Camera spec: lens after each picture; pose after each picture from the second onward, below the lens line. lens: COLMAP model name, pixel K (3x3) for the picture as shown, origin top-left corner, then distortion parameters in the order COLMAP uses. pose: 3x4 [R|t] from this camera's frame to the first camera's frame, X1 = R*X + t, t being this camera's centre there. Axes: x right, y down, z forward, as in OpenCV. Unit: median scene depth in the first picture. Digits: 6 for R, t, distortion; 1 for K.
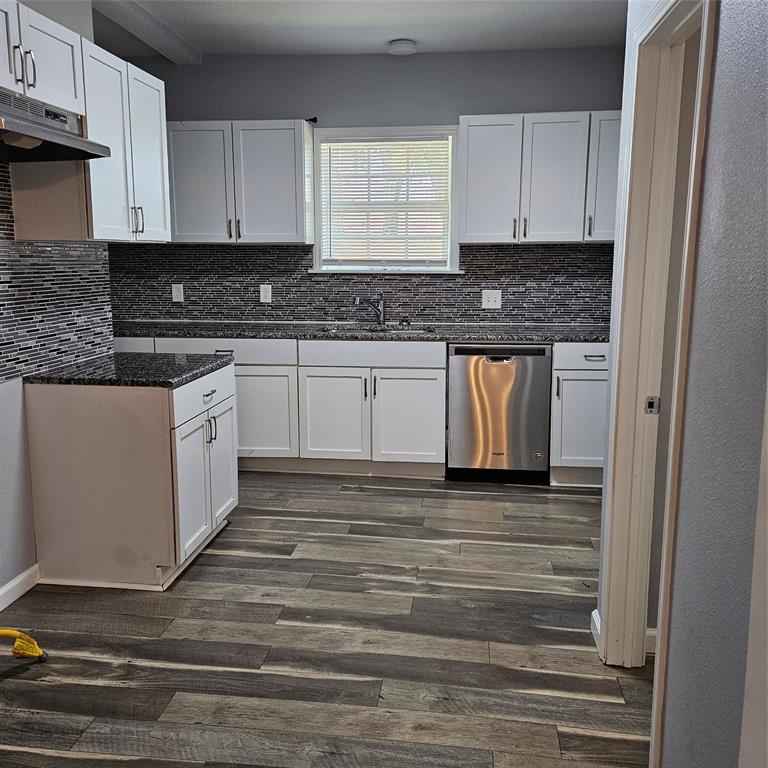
lens RADIAL K [[706.6, 0, 378.9], [0, 706.6, 383.8], [0, 0, 1]] dist [0.013860, 0.000000]
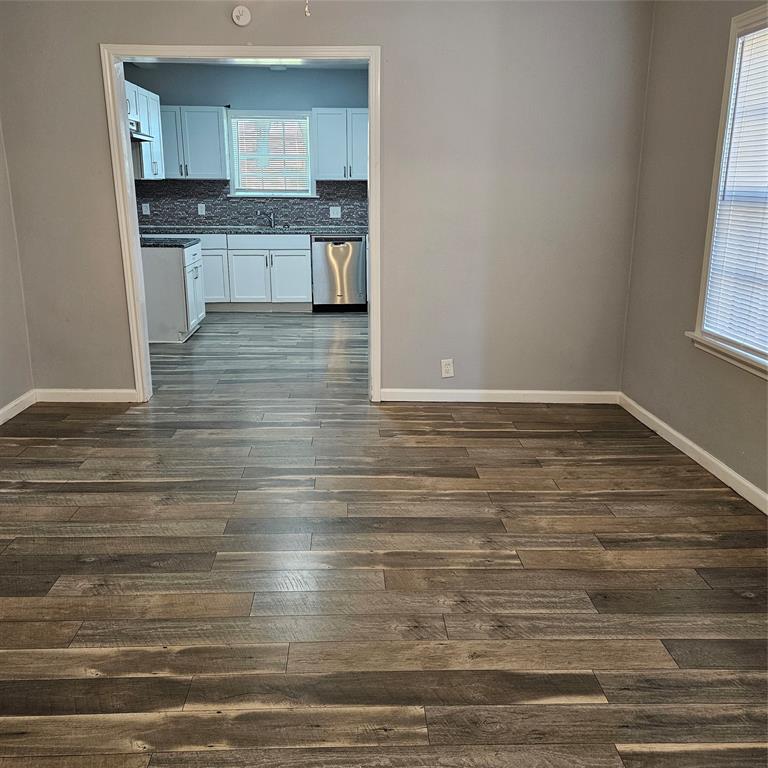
lens RADIAL K [[706.6, 0, 390.7], [0, 706.6, 388.6], [0, 0, 1]] dist [0.013860, 0.000000]
pose [[0.981772, -0.047713, 0.183974, -0.052836], [0.028890, 0.994192, 0.103673, 0.144062], [-0.187852, -0.096468, 0.977448, -0.823734]]
